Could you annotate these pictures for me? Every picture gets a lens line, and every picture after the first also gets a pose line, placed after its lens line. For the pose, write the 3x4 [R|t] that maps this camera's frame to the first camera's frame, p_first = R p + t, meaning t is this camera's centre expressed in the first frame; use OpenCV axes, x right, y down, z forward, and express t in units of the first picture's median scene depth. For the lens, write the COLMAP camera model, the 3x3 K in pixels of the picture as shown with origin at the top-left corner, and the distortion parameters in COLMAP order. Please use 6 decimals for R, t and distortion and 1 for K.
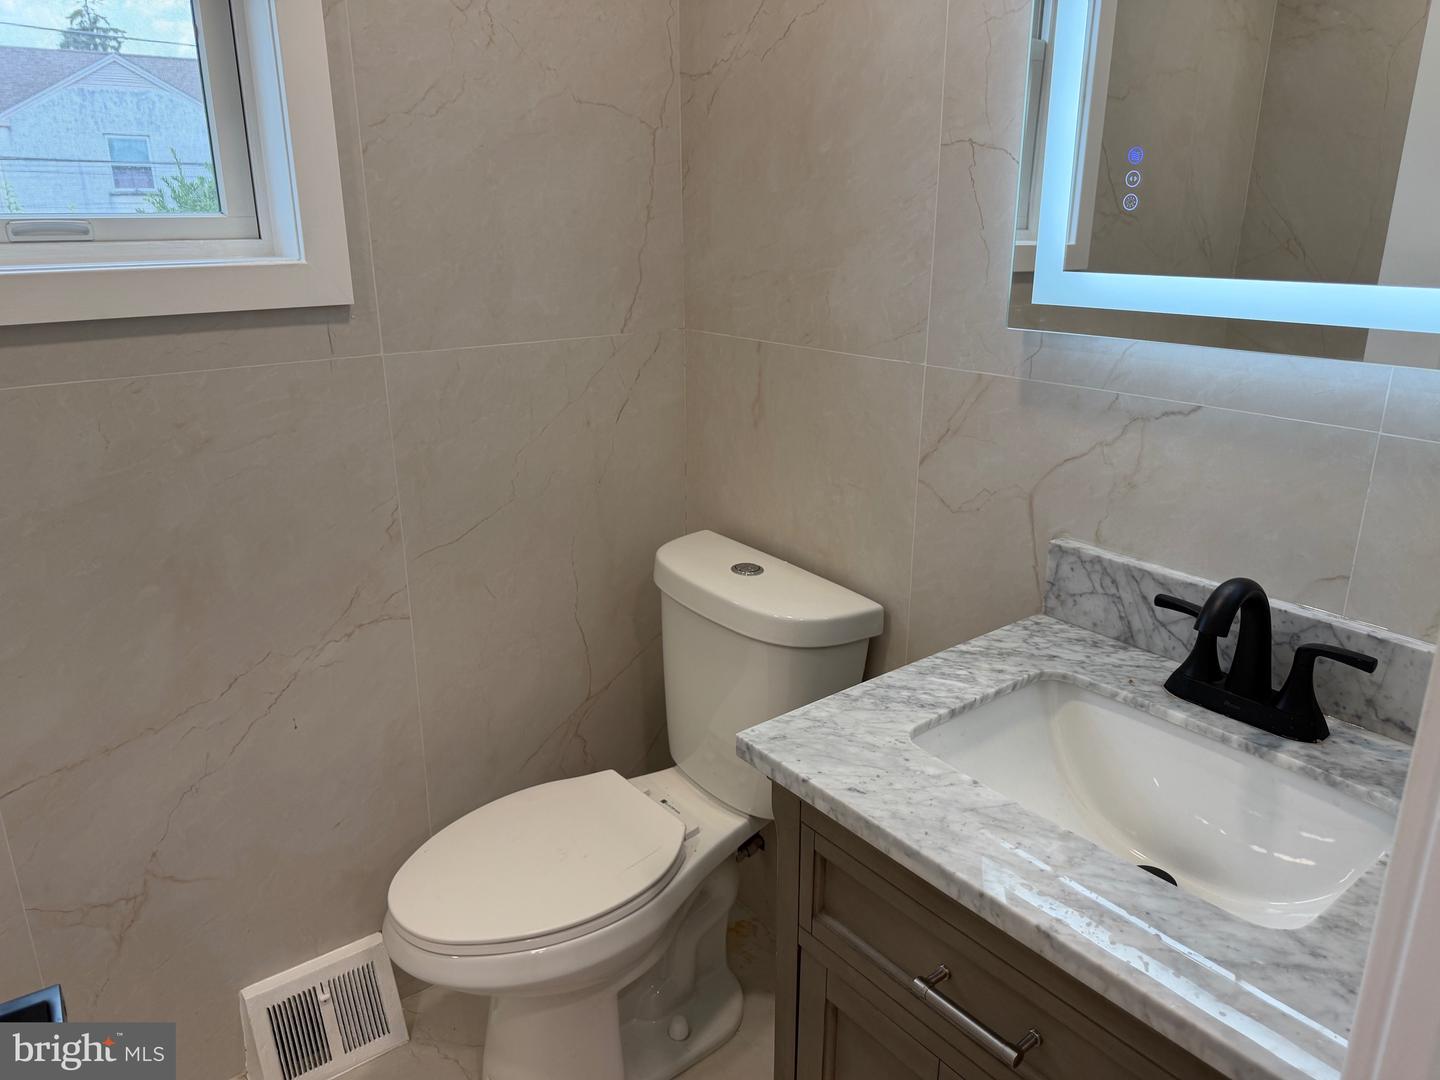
lens RADIAL K [[1029.4, 0, 726.0], [0, 1029.4, 531.8], [0, 0, 1]] dist [0.036518, -0.049328]
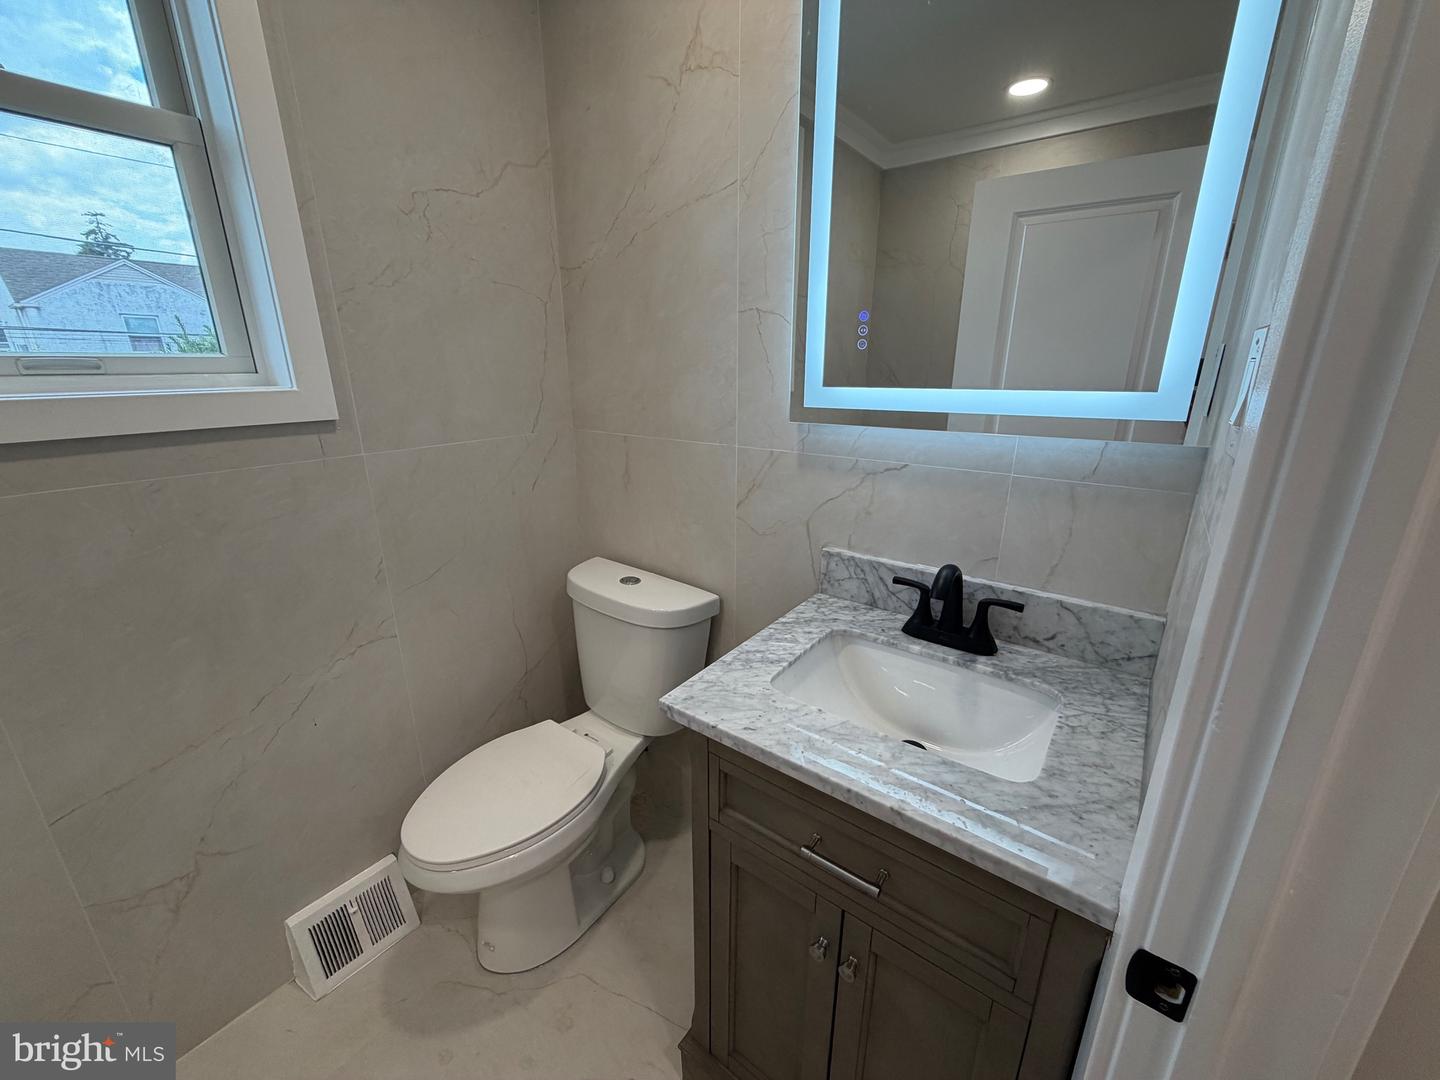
lens RADIAL K [[577.1, 0, 720.7], [0, 577.1, 540.6], [0, 0, 1]] dist [-0.003706, 0.000911]
pose [[0.966419, -0.077687, 0.244946, -0.067392], [0.079010, 0.996864, 0.004438, -0.020455], [-0.244523, 0.015064, 0.969526, 0.128722]]
